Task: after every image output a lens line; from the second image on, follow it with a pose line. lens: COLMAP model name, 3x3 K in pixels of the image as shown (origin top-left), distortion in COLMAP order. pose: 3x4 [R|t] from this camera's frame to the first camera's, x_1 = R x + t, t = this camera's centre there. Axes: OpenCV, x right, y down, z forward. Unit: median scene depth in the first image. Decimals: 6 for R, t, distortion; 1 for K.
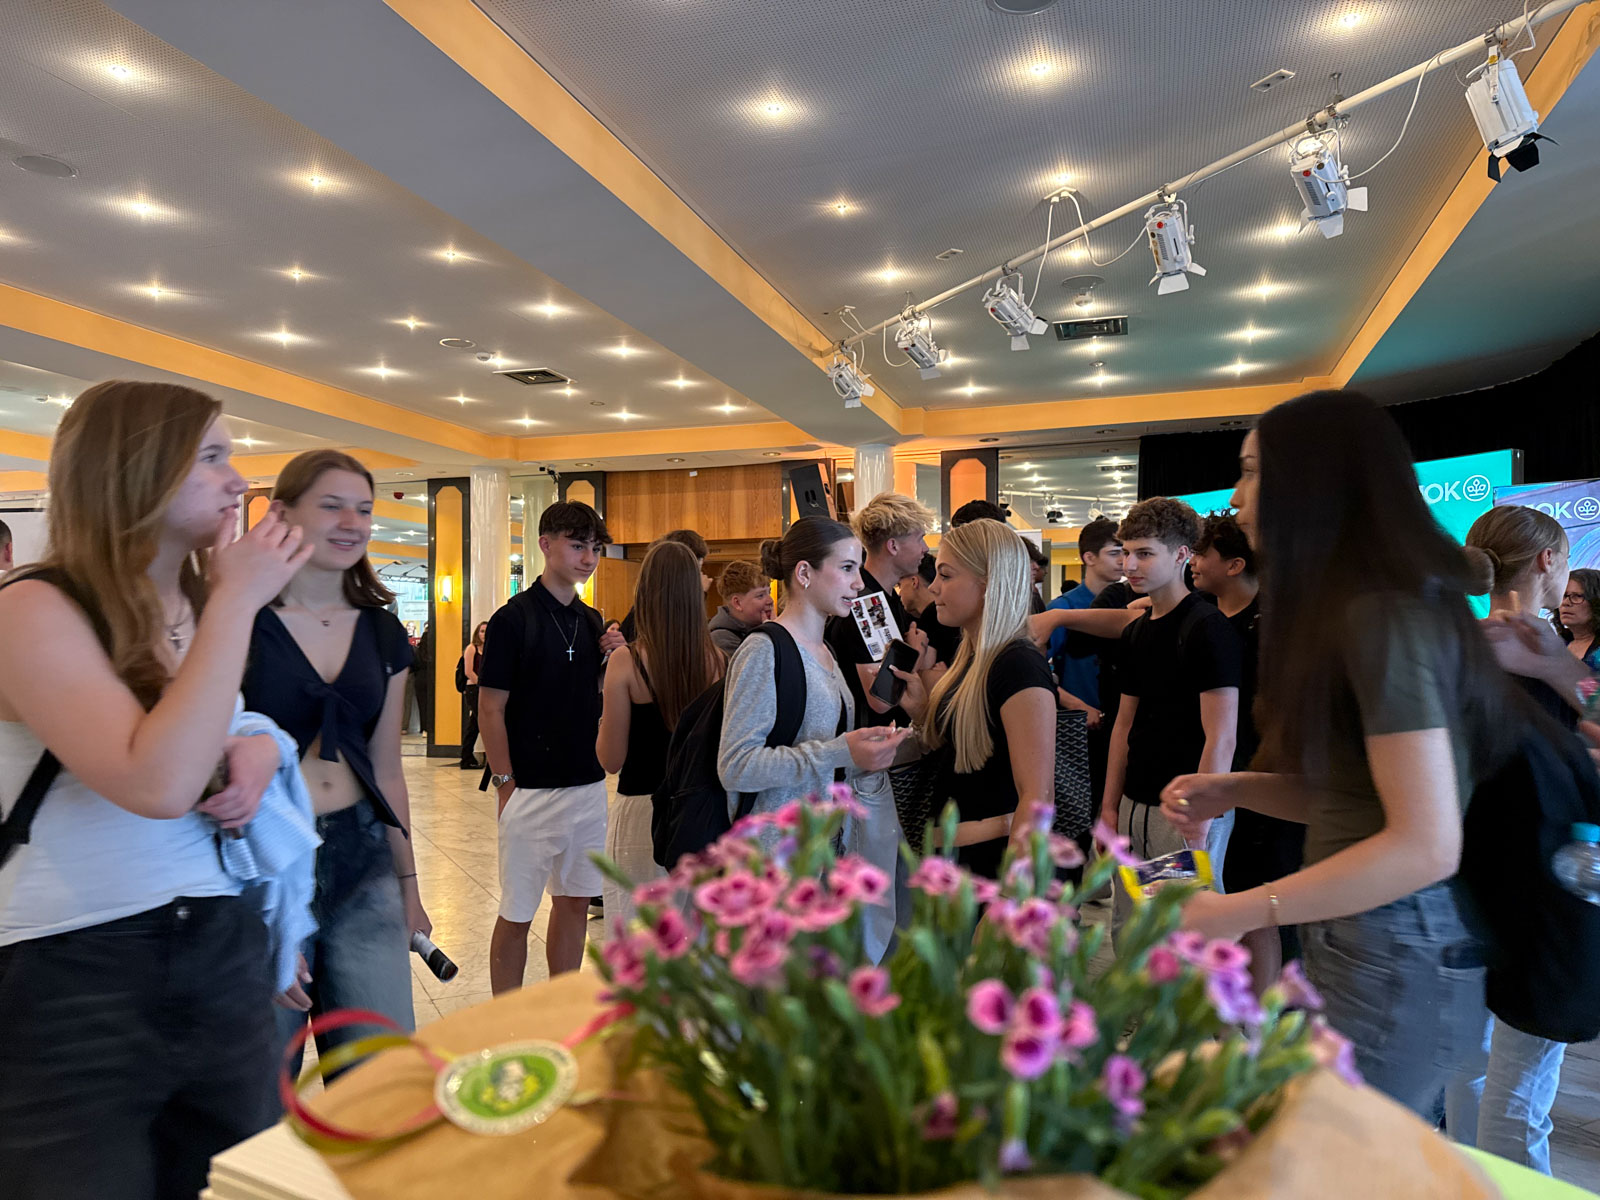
lens RADIAL K [[1121.1, 0, 786.5], [0, 1121.1, 624.6], [0, 0, 1]] dist [0.062376, -0.072446]
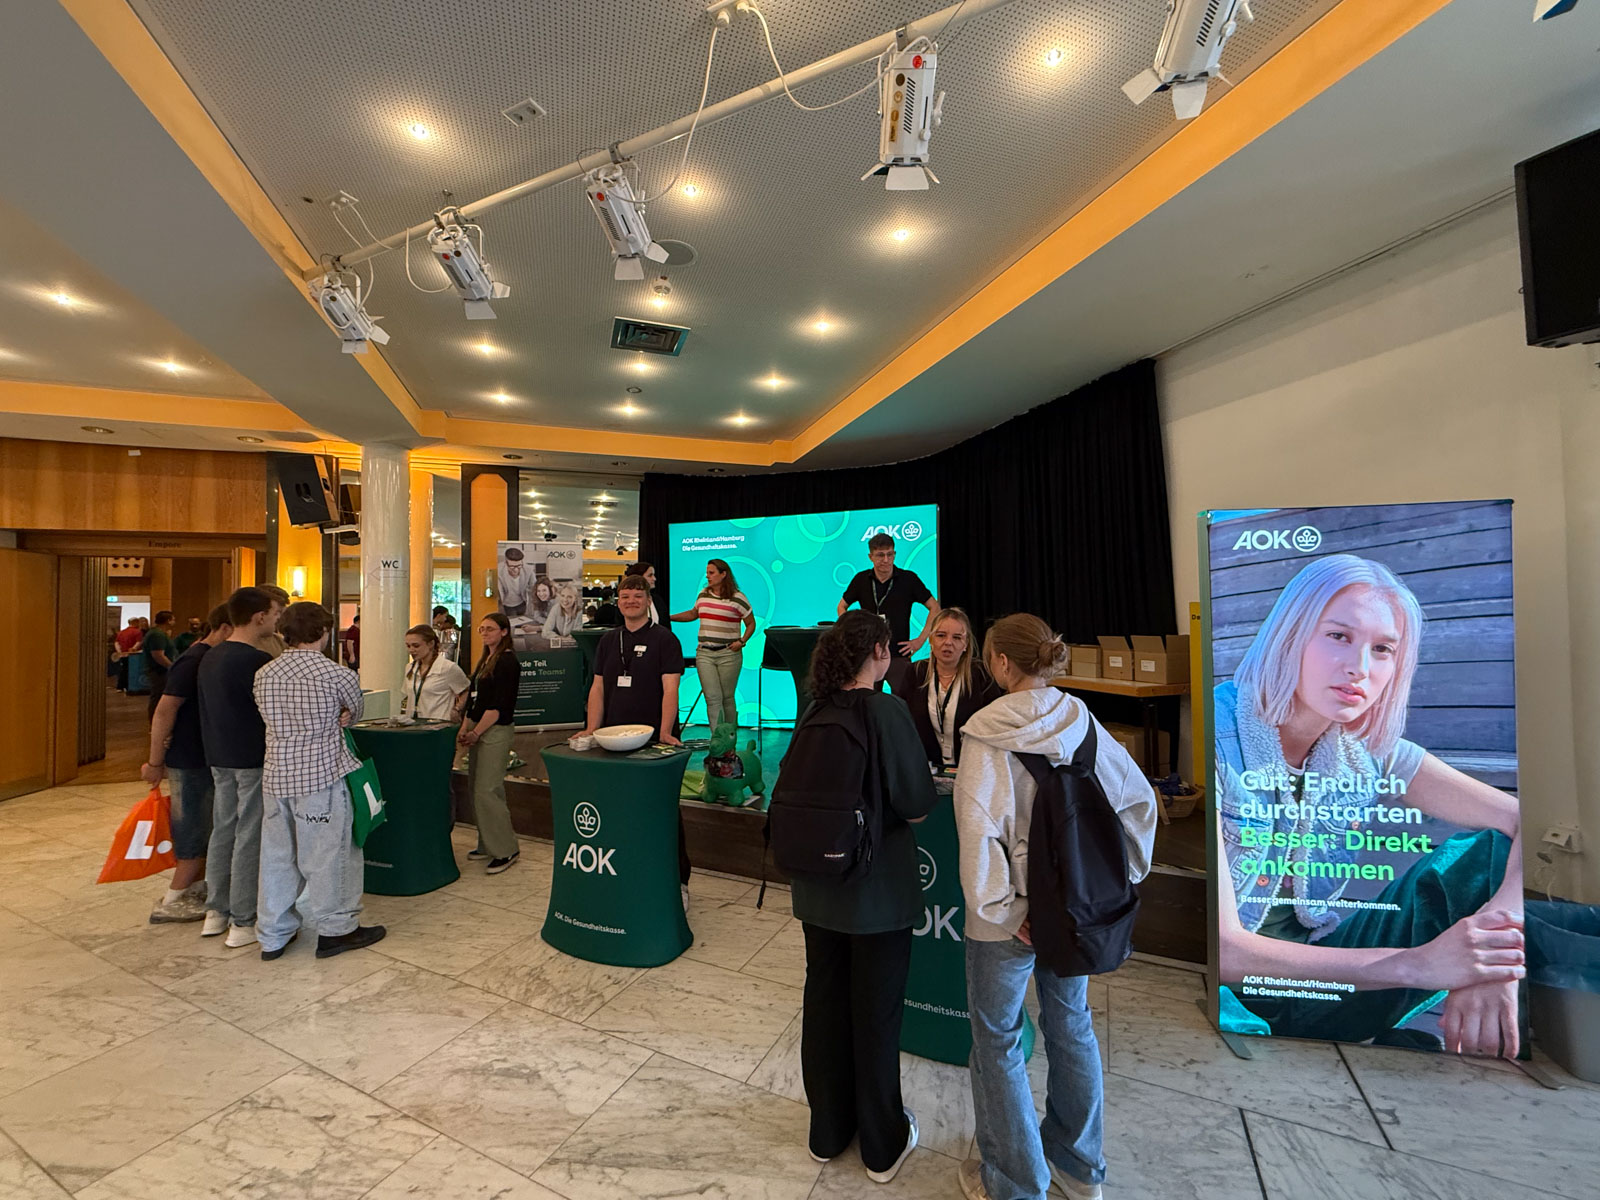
lens RADIAL K [[637.0, 0, 796.8], [0, 637.0, 601.8], [0, 0, 1]] dist [-0.003618, 0.002067]
pose [[0.793707, 0.009490, 0.608227, 0.035126], [-0.001751, 0.999910, -0.013316, -0.024061], [-0.608298, 0.009504, 0.793652, 0.467235]]
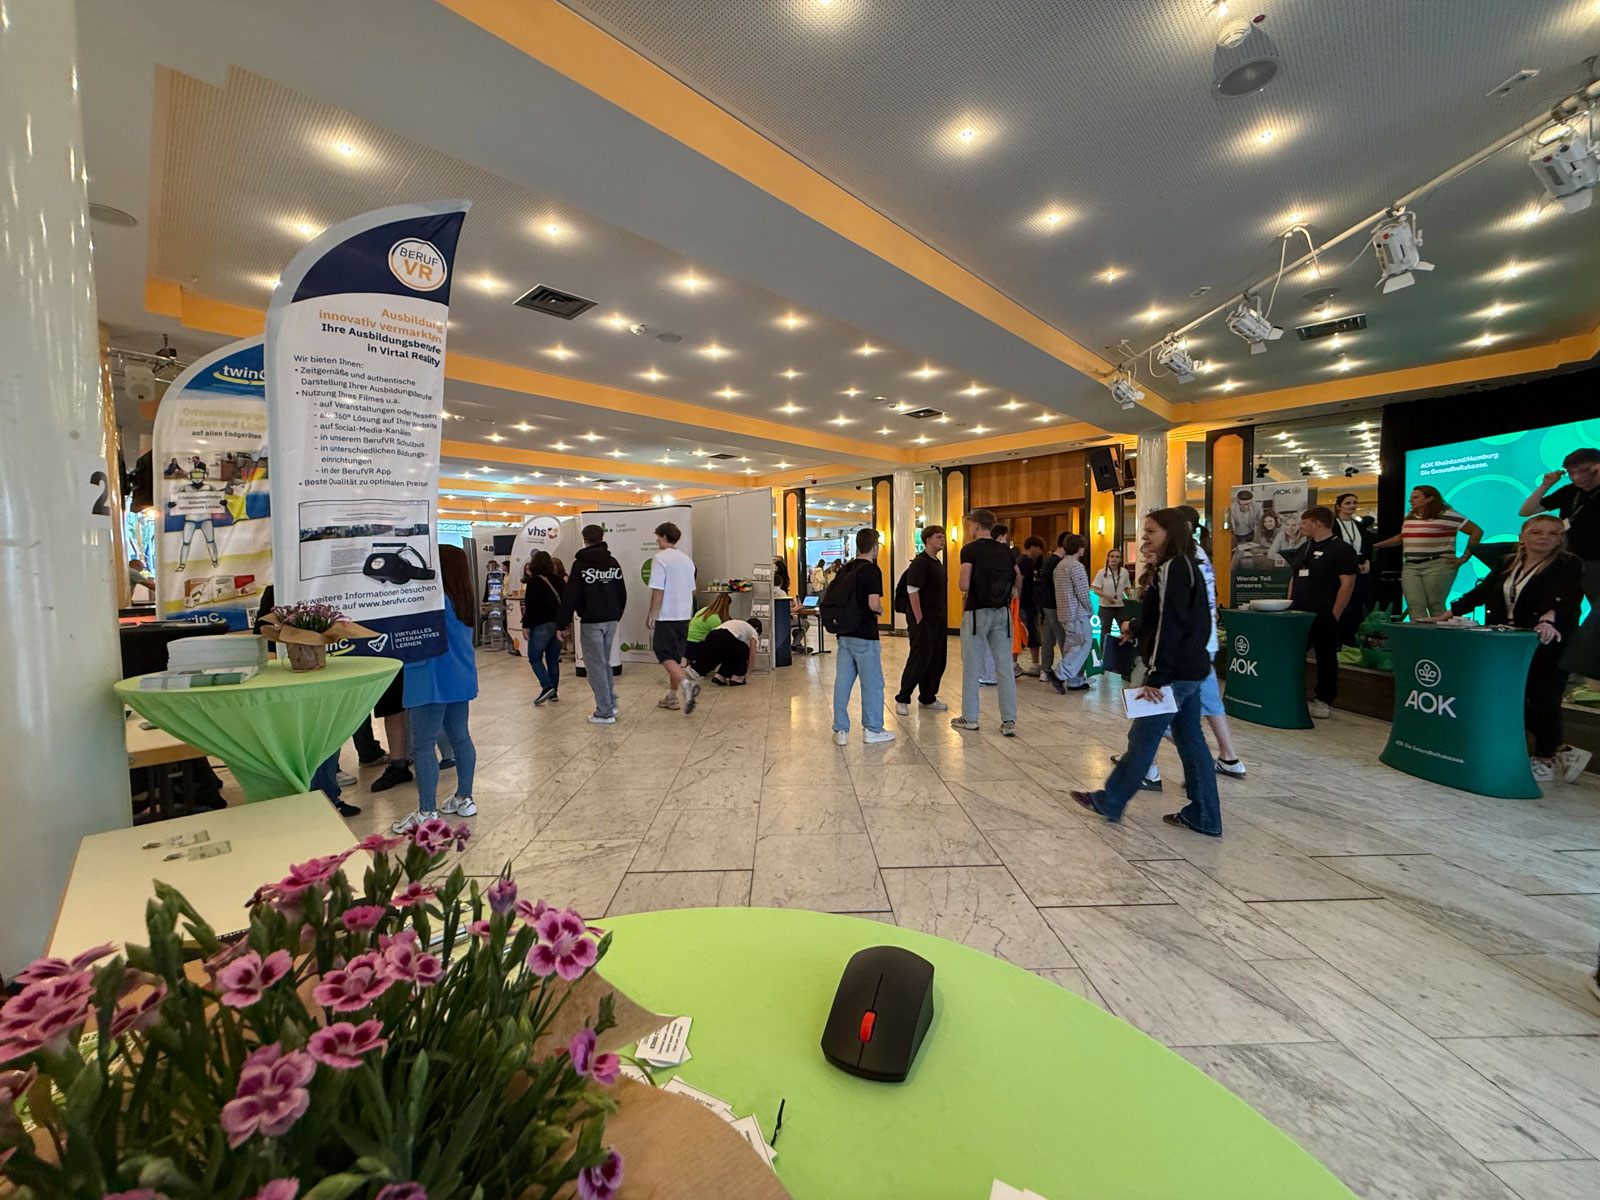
lens RADIAL K [[637.0, 0, 792.1], [0, 637.0, 600.3], [0, 0, 1]] dist [-0.003618, 0.002067]
pose [[0.897429, 0.011150, -0.441017, 0.032362], [0.020461, 0.997553, 0.066855, -0.005731], [0.440683, -0.069021, 0.895005, 0.028856]]
